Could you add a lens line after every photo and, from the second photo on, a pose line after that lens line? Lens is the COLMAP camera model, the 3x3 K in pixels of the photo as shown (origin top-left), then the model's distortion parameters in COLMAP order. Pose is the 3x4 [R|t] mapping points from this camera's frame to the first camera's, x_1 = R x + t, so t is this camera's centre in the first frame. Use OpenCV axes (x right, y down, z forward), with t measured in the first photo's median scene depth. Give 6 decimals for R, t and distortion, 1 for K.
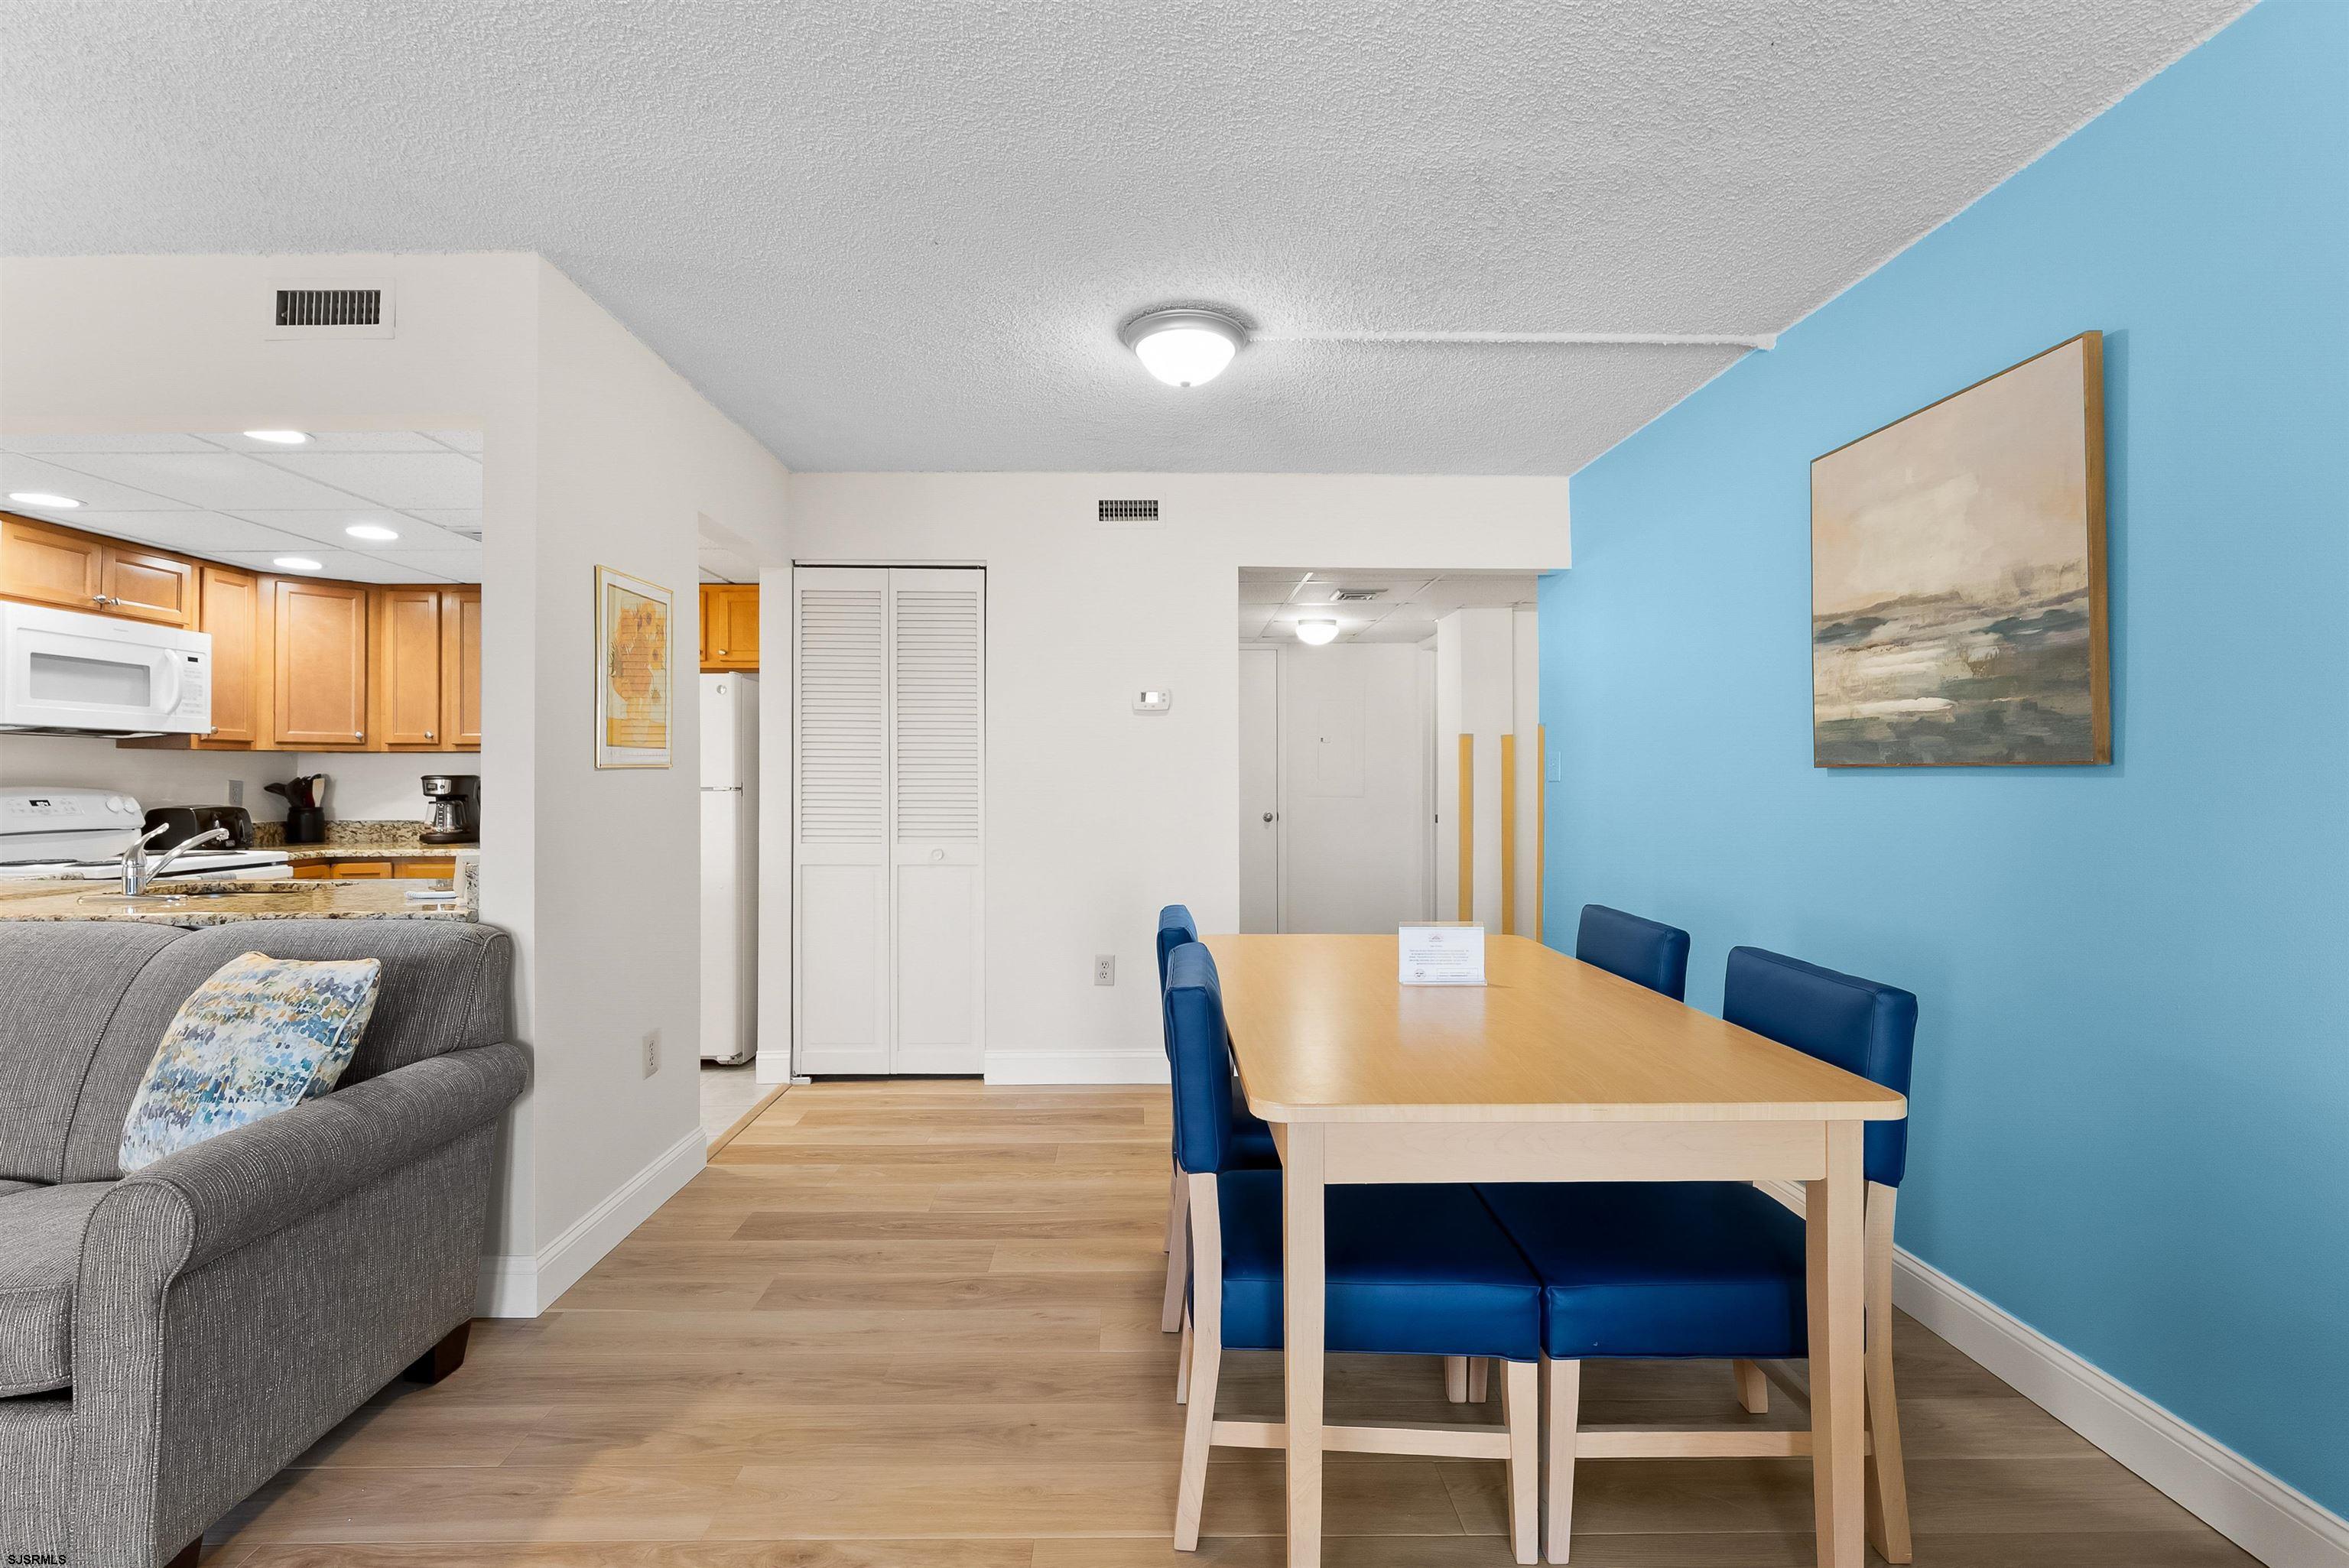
lens RADIAL K [[1043.7, 0, 1128.1], [0, 1043.7, 775.7], [0, 0, 1]] dist [-0.001072, 0.000976]
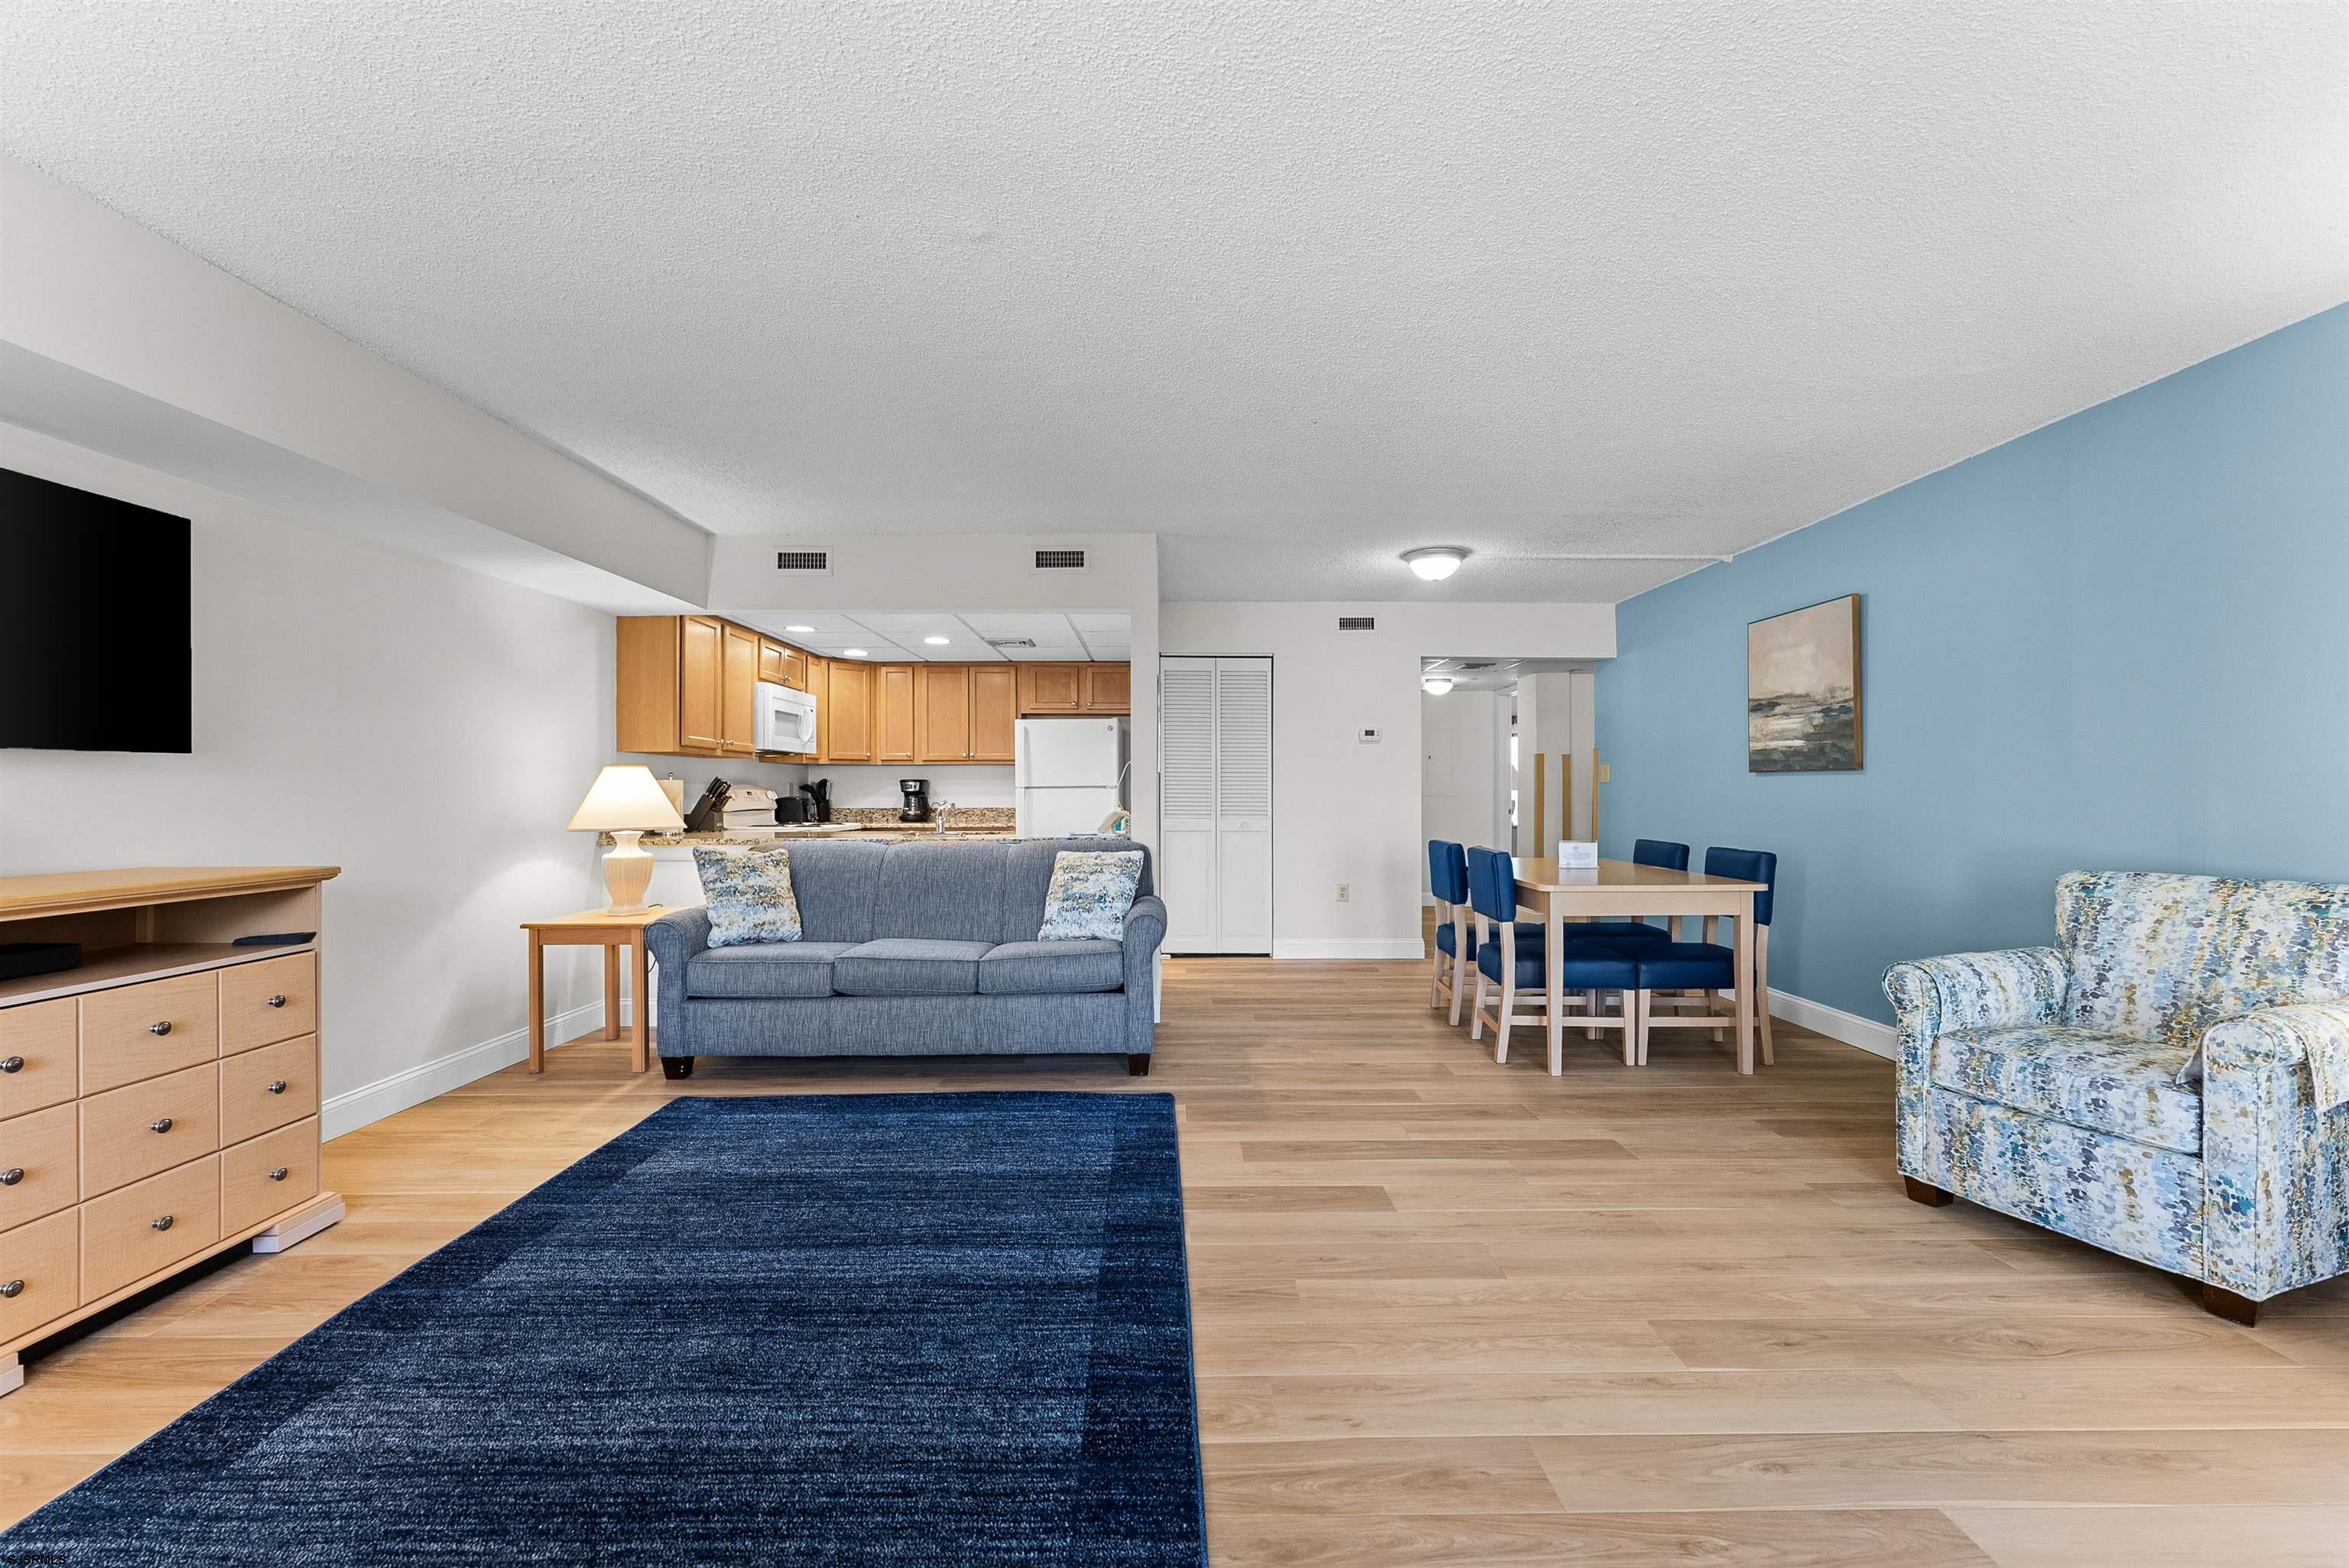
lens RADIAL K [[951.4, 0, 1160.6], [0, 951.4, 790.1], [0, 0, 1]] dist [0.002396, -0.000200]
pose [[0.999998, 0.000660, -0.002047, -0.555894], [-0.000657, 0.999999, 0.001527, 0.028046], [0.002048, -0.001526, 0.999997, -0.980607]]
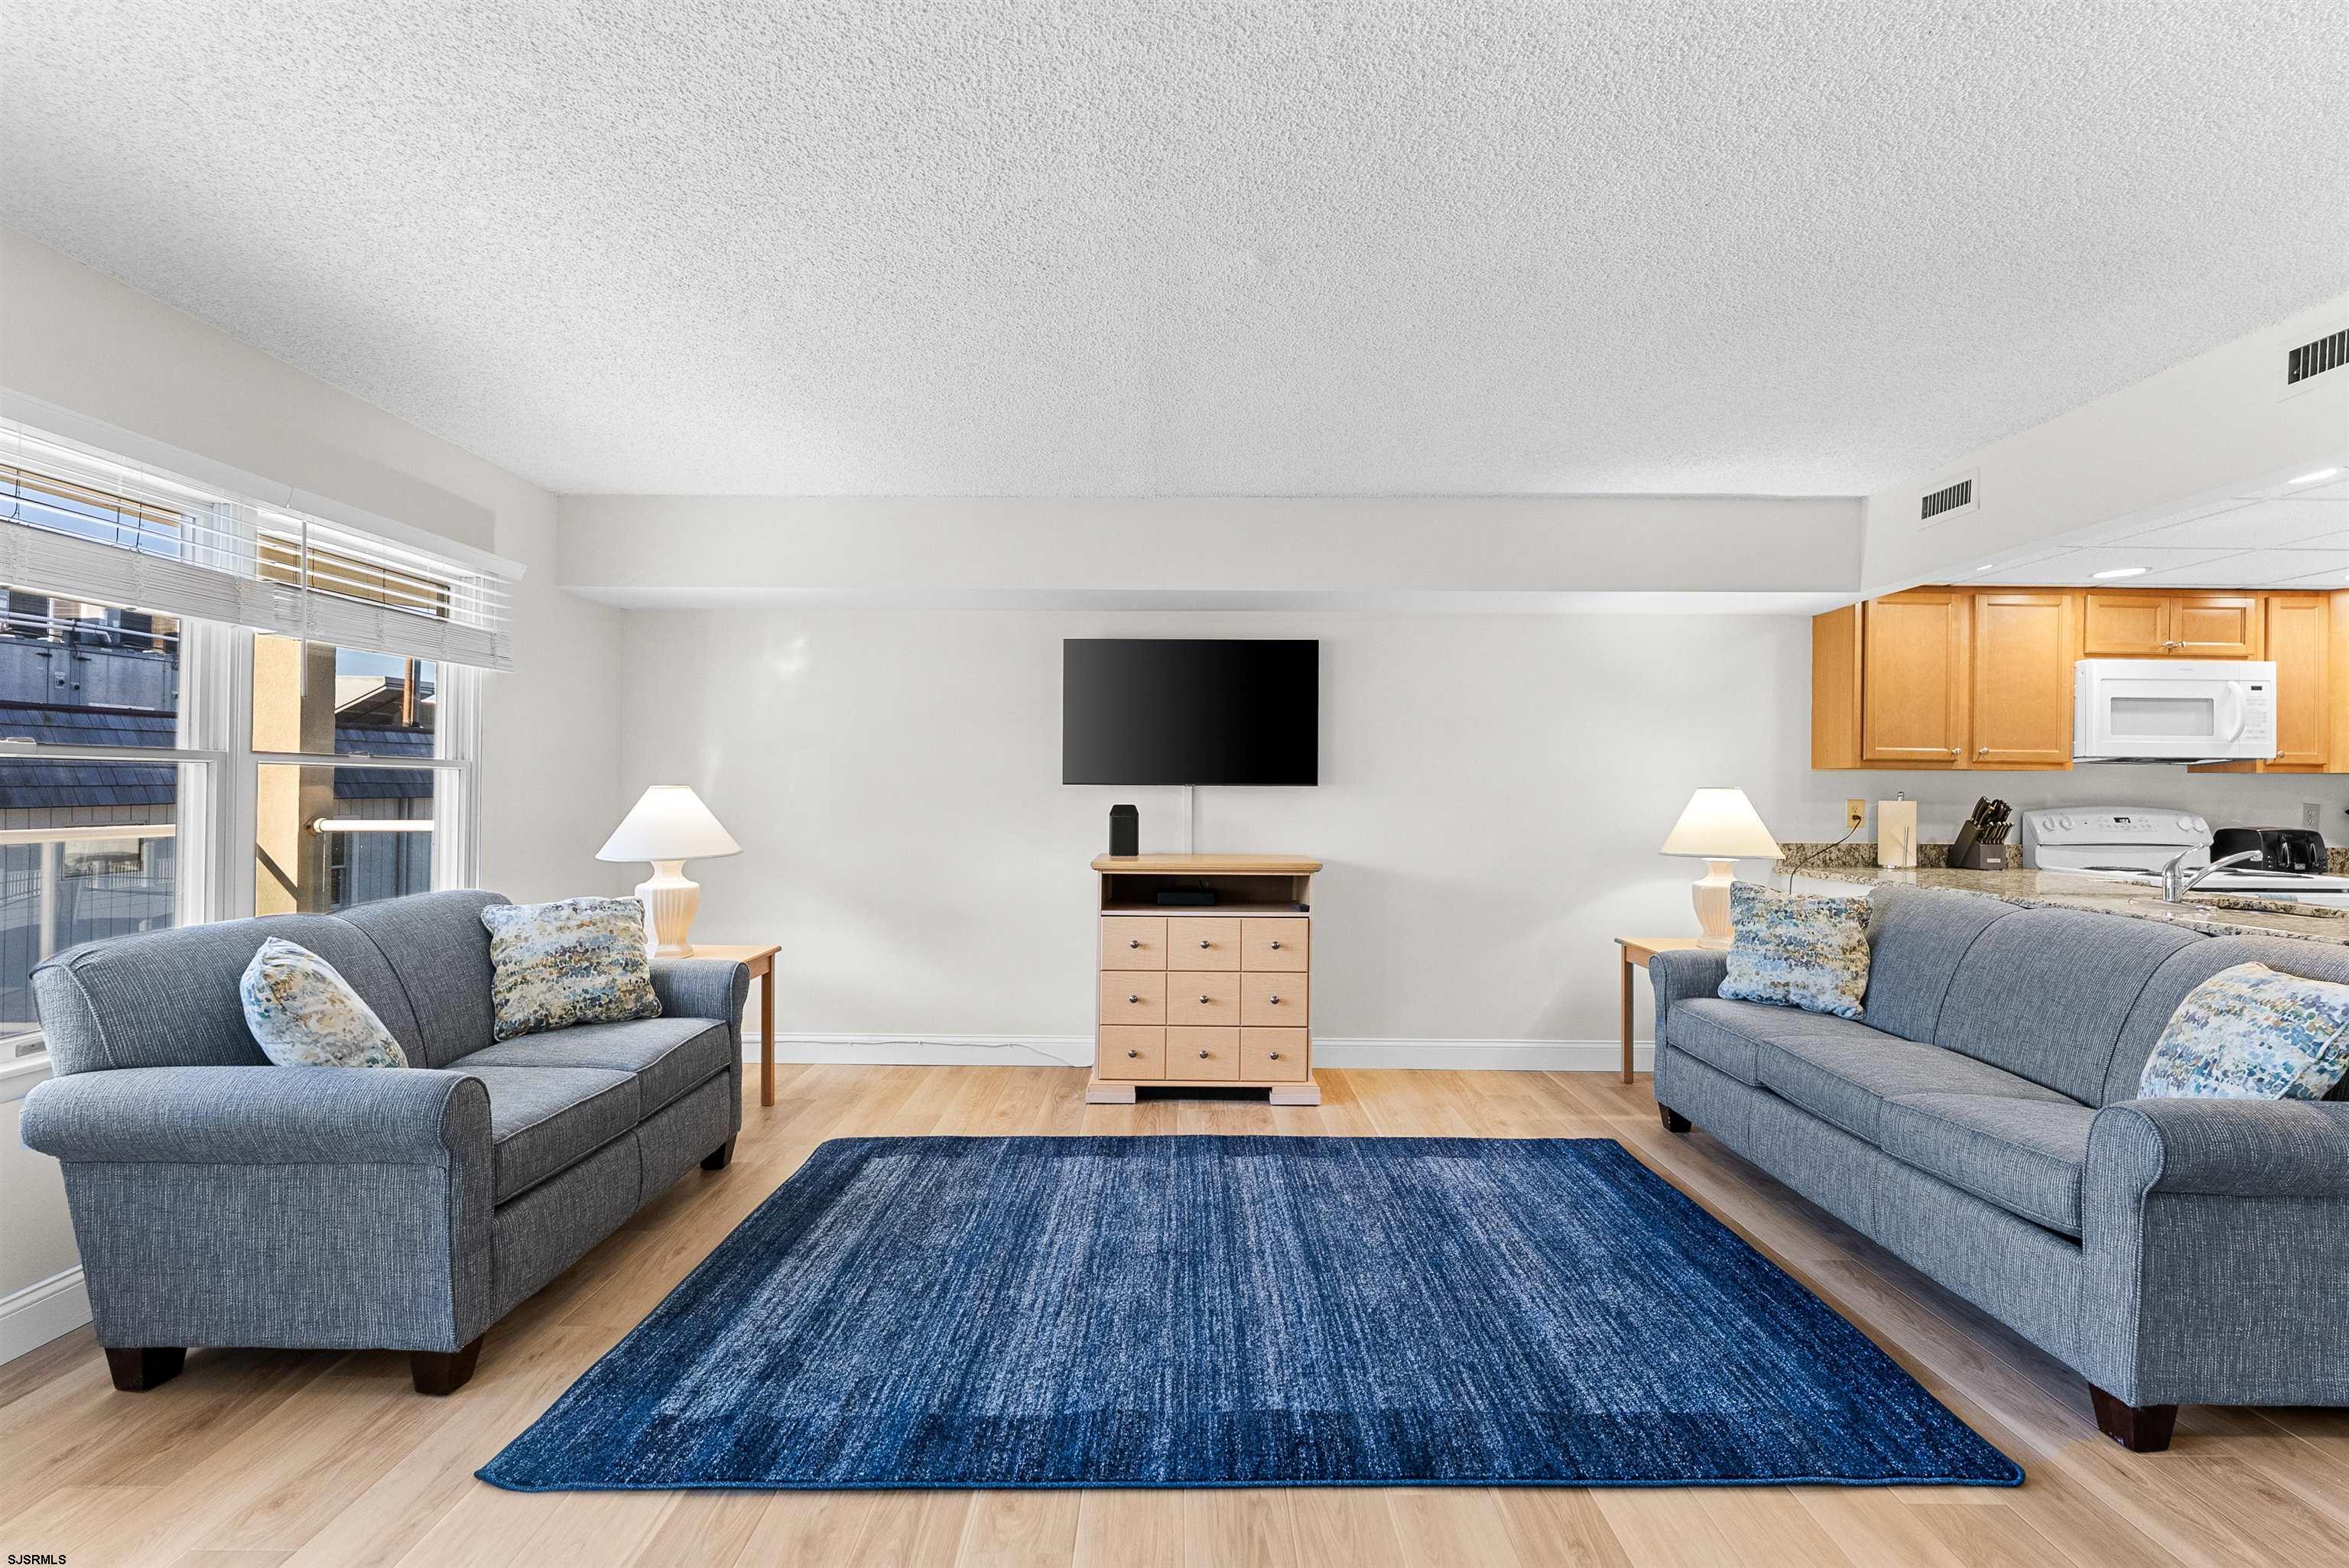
lens RADIAL K [[1043.7, 0, 1195.5], [0, 1043.7, 772.5], [0, 0, 1]] dist [-0.001072, 0.000976]
pose [[0.012016, -0.011562, -0.999861, 0.241418], [-0.006844, 0.999909, -0.011645, -0.012181], [0.999904, 0.006983, 0.011935, -0.135911]]
